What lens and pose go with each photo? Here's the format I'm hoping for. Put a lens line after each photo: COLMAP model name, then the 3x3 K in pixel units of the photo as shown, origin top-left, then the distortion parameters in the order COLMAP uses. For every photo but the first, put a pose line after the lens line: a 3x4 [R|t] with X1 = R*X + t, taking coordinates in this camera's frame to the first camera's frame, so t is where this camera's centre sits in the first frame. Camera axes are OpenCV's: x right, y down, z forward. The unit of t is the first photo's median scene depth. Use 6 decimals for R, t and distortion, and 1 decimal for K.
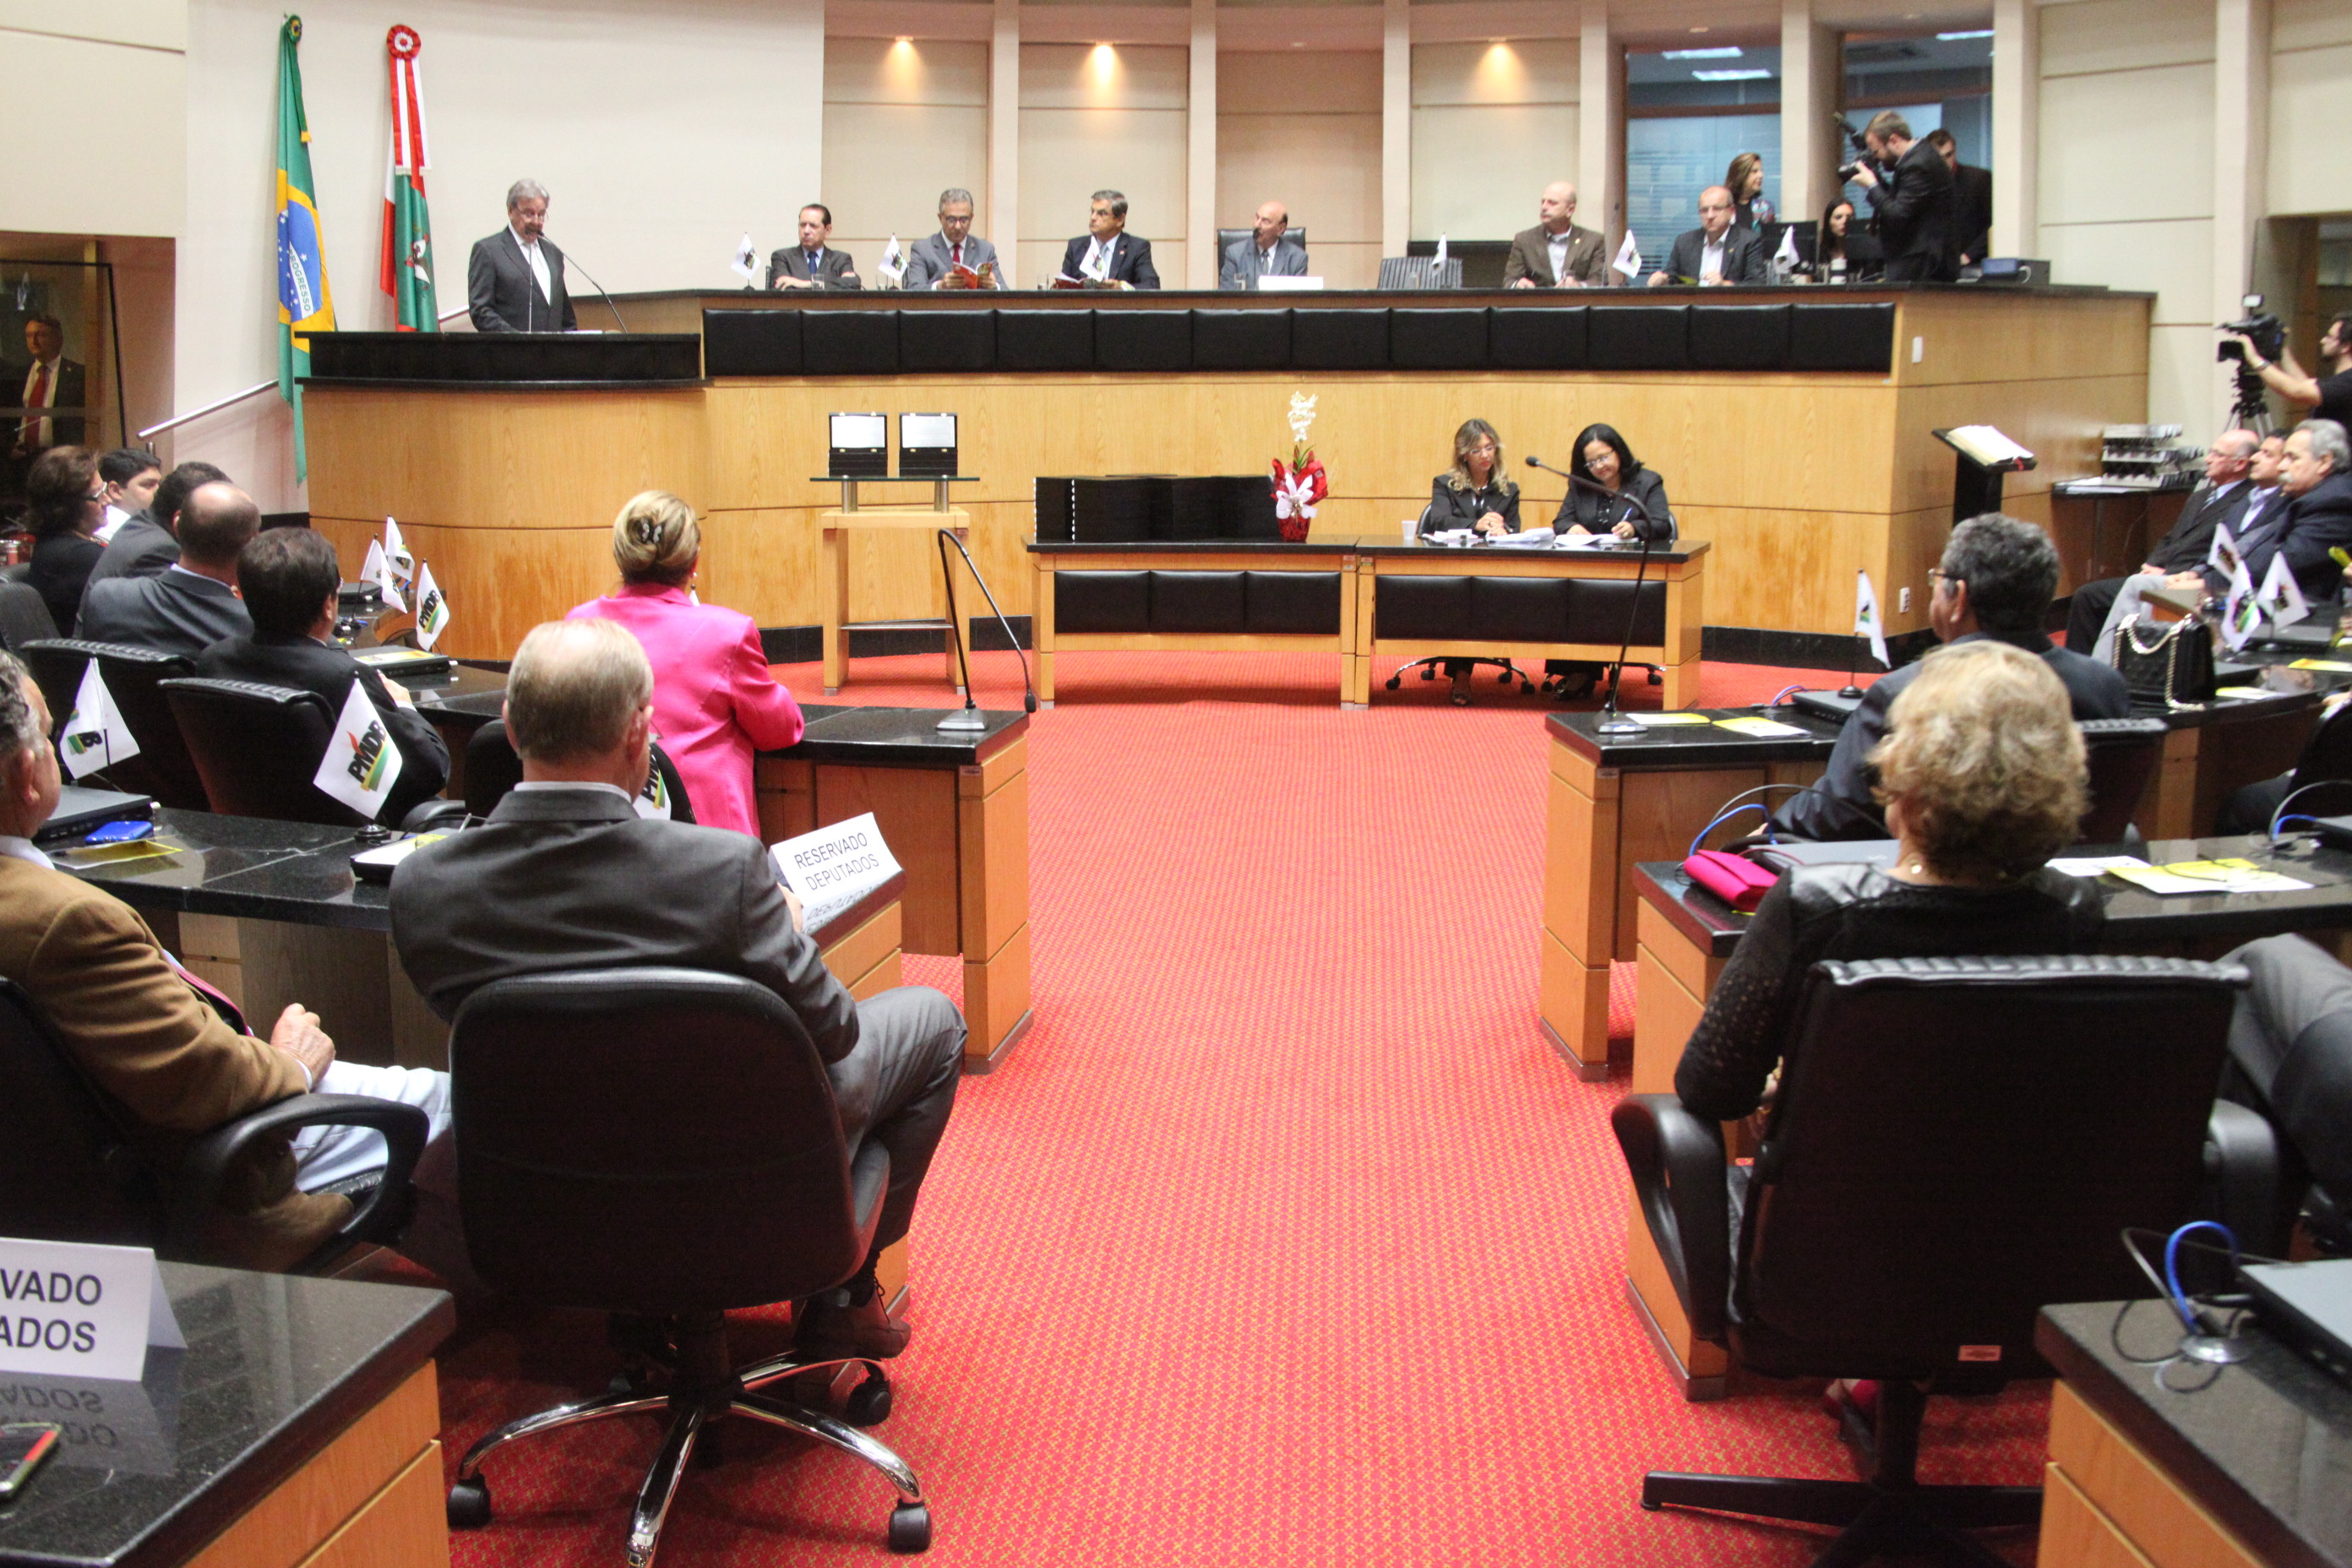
lens RADIAL K [[2302.1, 0, 1176.0], [0, 2302.1, 784.0], [0, 0, 1]] dist [-0.005233, 0.001011]
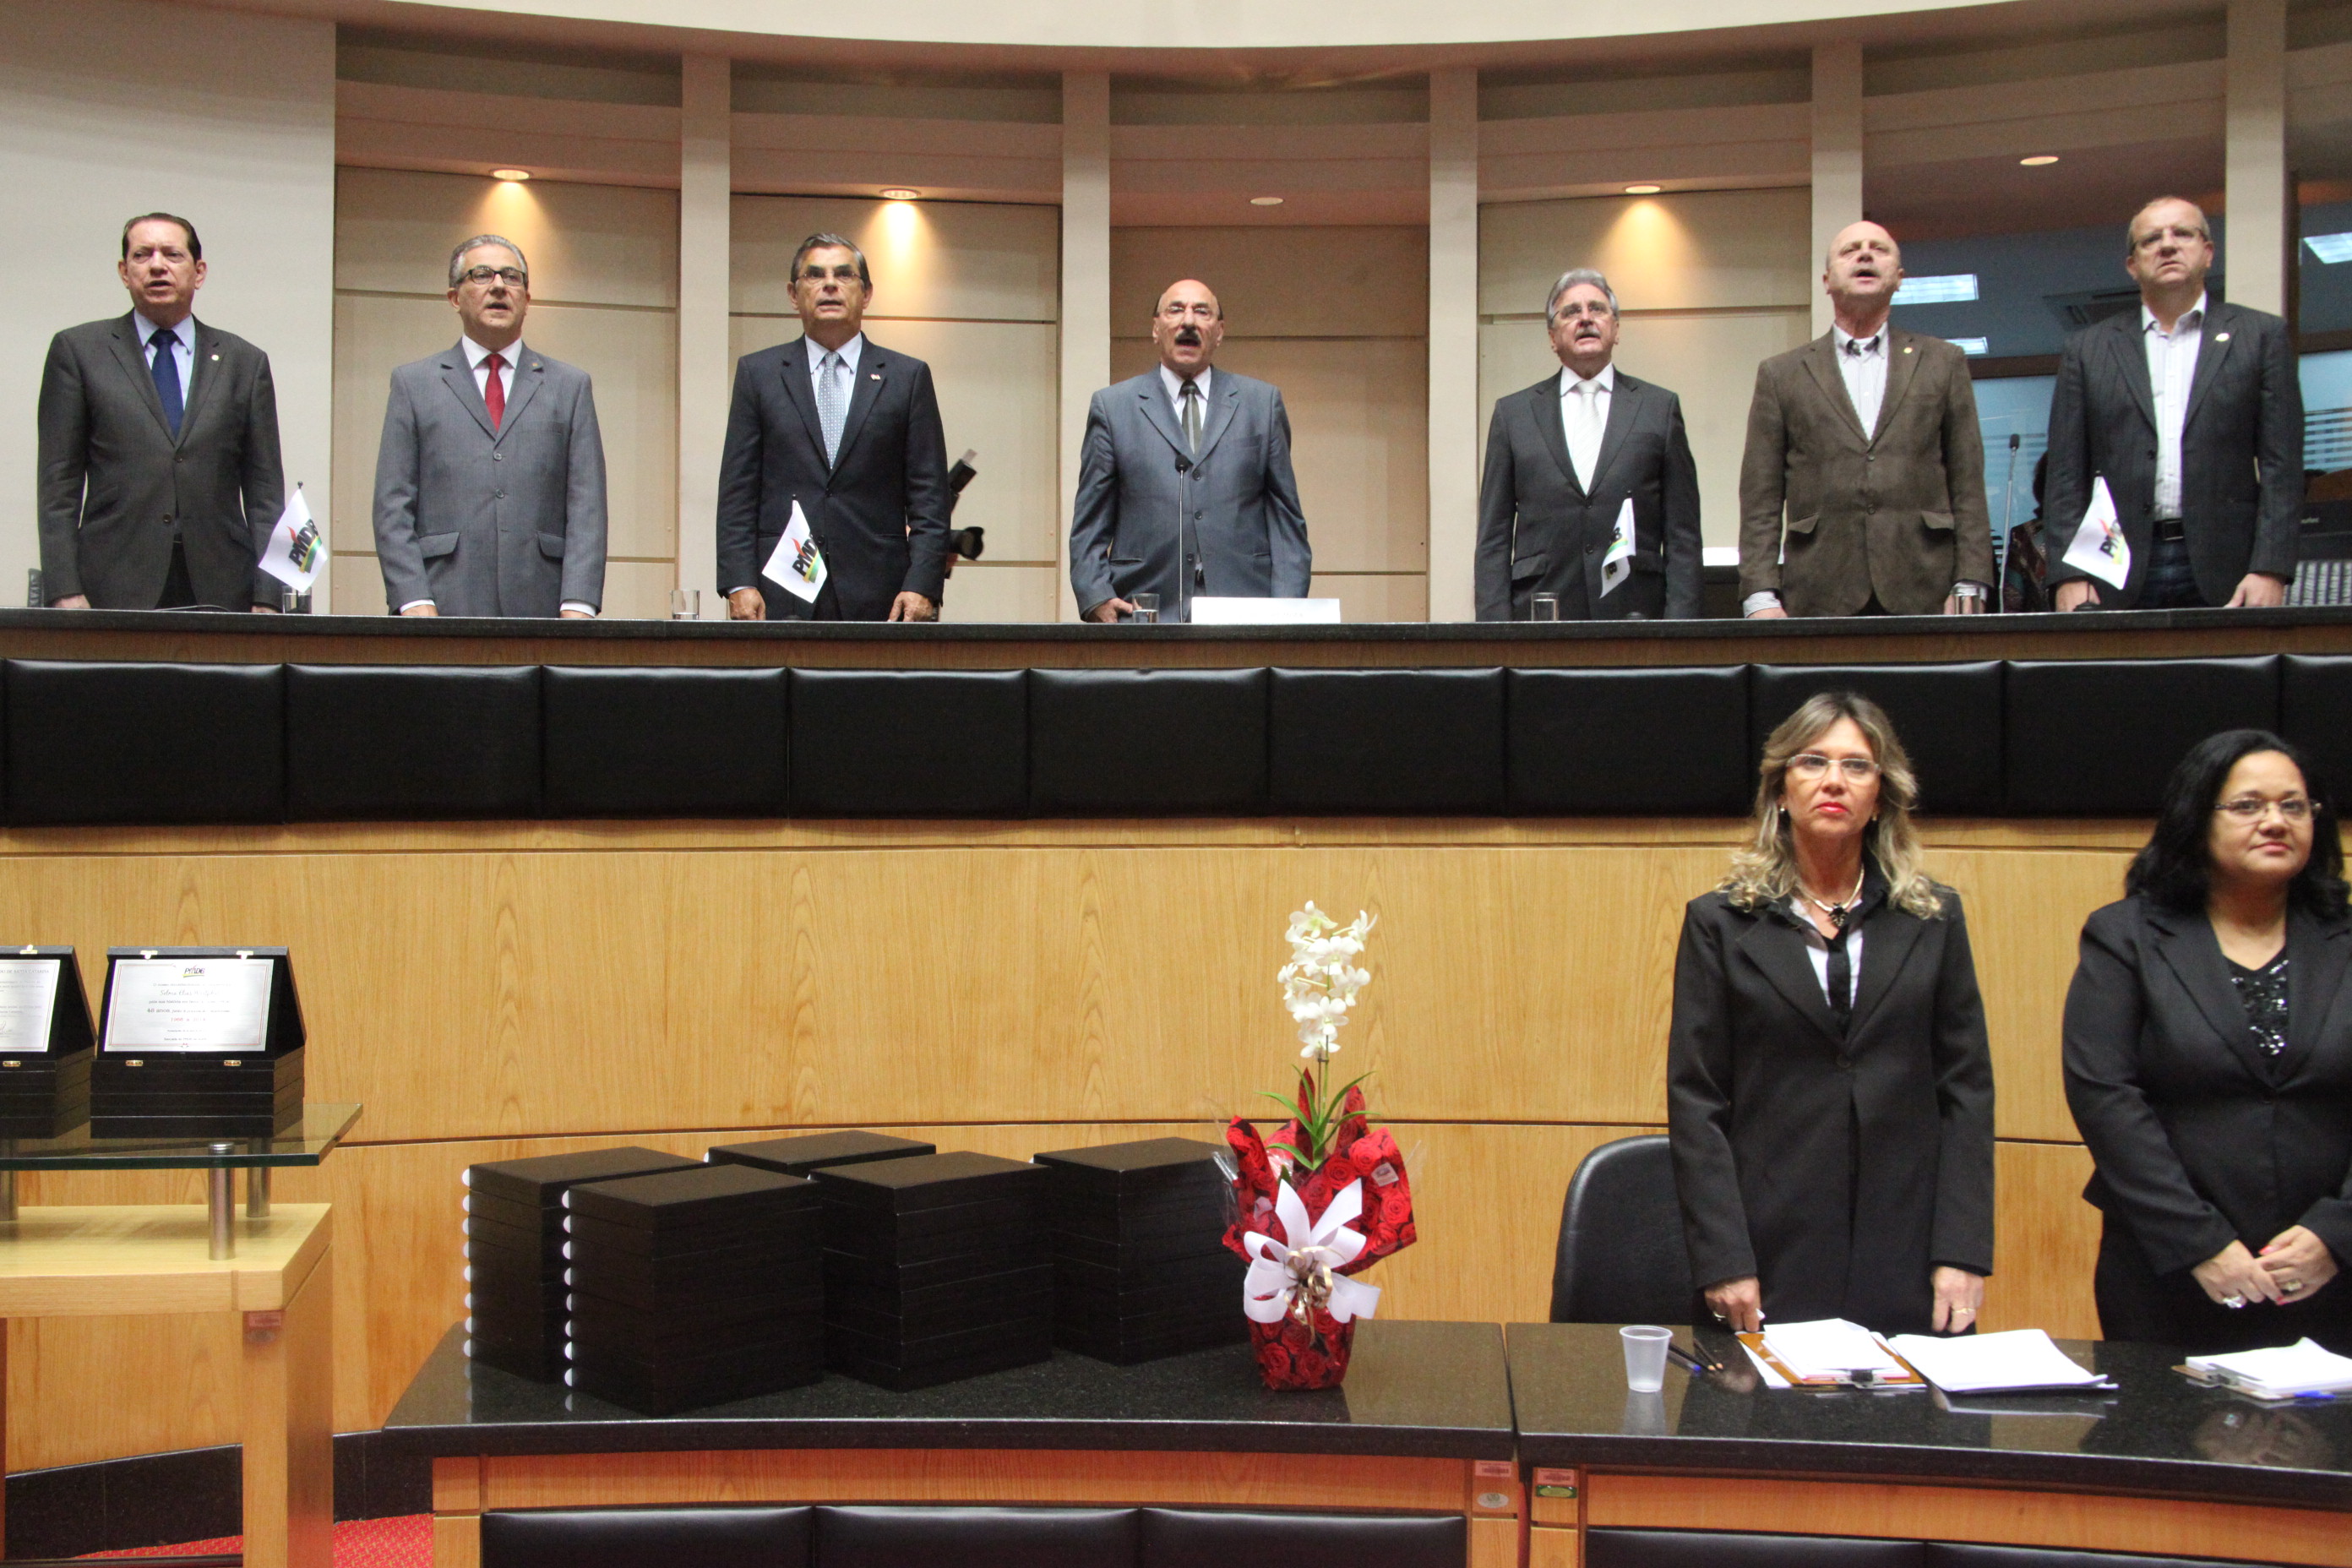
lens RADIAL K [[2302.1, 0, 1176.0], [0, 2302.1, 784.0], [0, 0, 1]] dist [-0.005233, 0.001011]
pose [[0.999733, 0.002483, 0.022953, 0.027410], [0.001611, 0.984274, -0.176642, -0.129326], [-0.023031, 0.176632, 0.984007, 0.683235]]
